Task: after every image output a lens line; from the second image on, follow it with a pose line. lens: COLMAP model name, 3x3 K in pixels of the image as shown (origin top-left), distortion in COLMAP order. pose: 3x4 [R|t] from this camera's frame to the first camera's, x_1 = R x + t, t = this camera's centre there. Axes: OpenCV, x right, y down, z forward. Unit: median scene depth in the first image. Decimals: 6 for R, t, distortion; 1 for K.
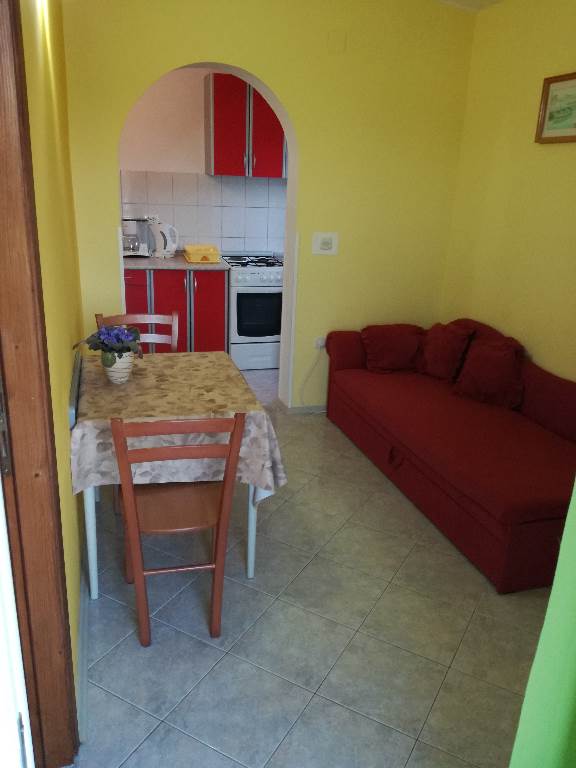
lens RADIAL K [[629.6, 0, 288.0], [0, 629.6, 384.0], [0, 0, 1]] dist [0.144116, -0.262324]
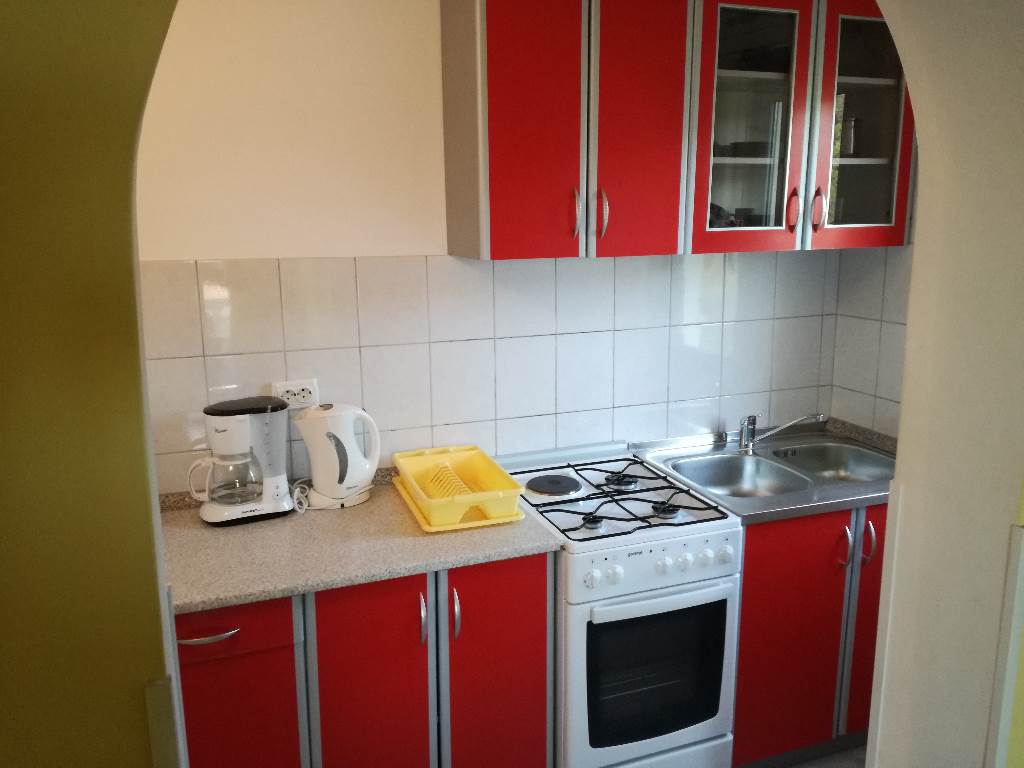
lens RADIAL K [[839.5, 0, 512.0], [0, 839.5, 384.0], [0, 0, 1]] dist [0.144116, -0.262324]
pose [[0.995614, -0.061302, 0.070681, -0.137854], [0.069713, 0.989902, -0.123431, -0.208016], [-0.062401, 0.127817, 0.989833, 0.572881]]
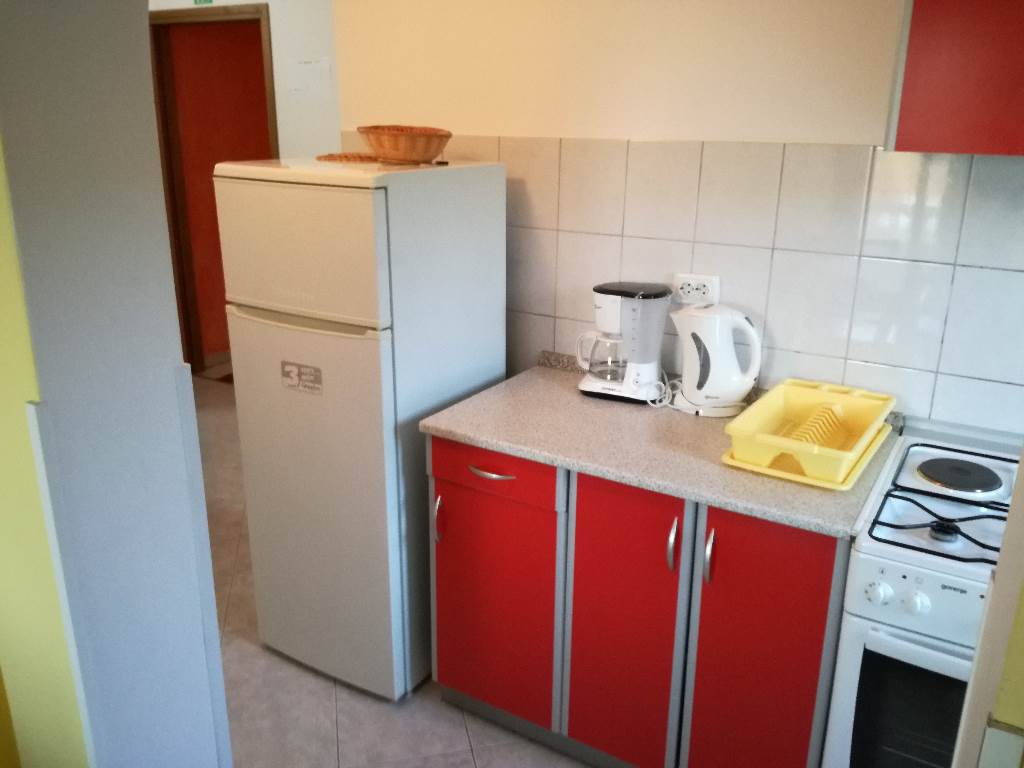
lens RADIAL K [[839.5, 0, 512.0], [0, 839.5, 384.0], [0, 0, 1]] dist [0.144116, -0.262324]
pose [[0.666628, 0.198474, -0.718481, 0.039515], [-0.228648, 0.971878, 0.056328, -0.222546], [0.709456, 0.126730, 0.693262, 0.670625]]
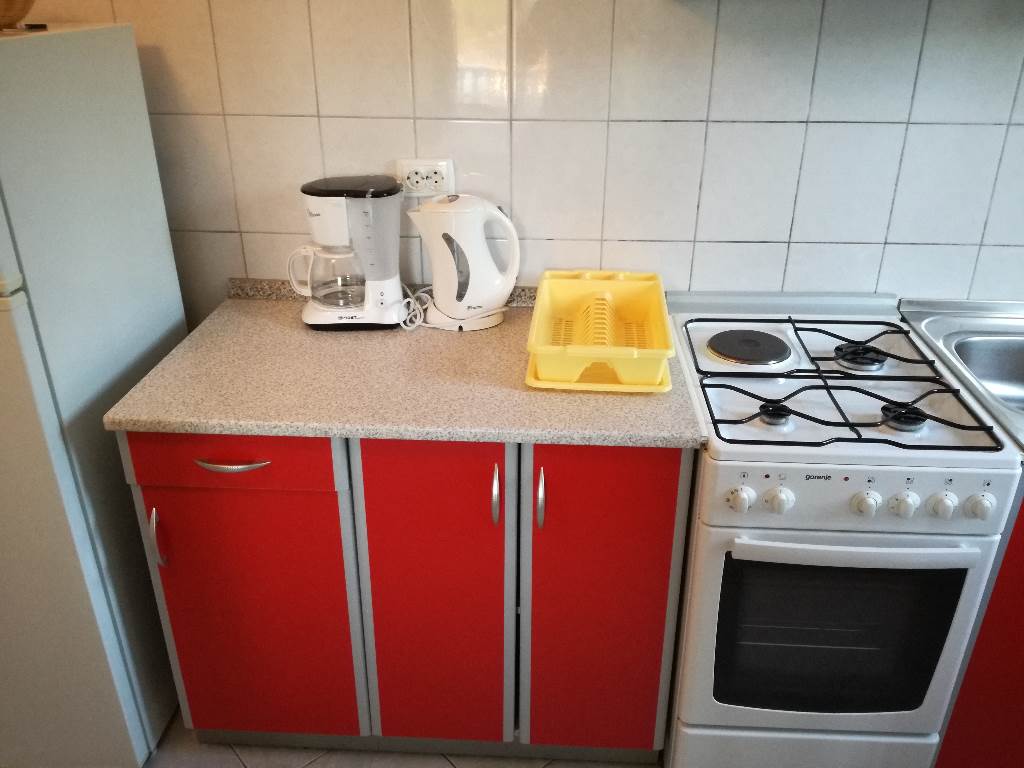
lens RADIAL K [[839.5, 0, 512.0], [0, 839.5, 384.0], [0, 0, 1]] dist [0.144116, -0.262324]
pose [[0.939939, 0.114156, -0.321687, -0.062218], [-0.078031, 0.989324, 0.123080, -0.227973], [0.332303, -0.090586, 0.938812, 0.702934]]
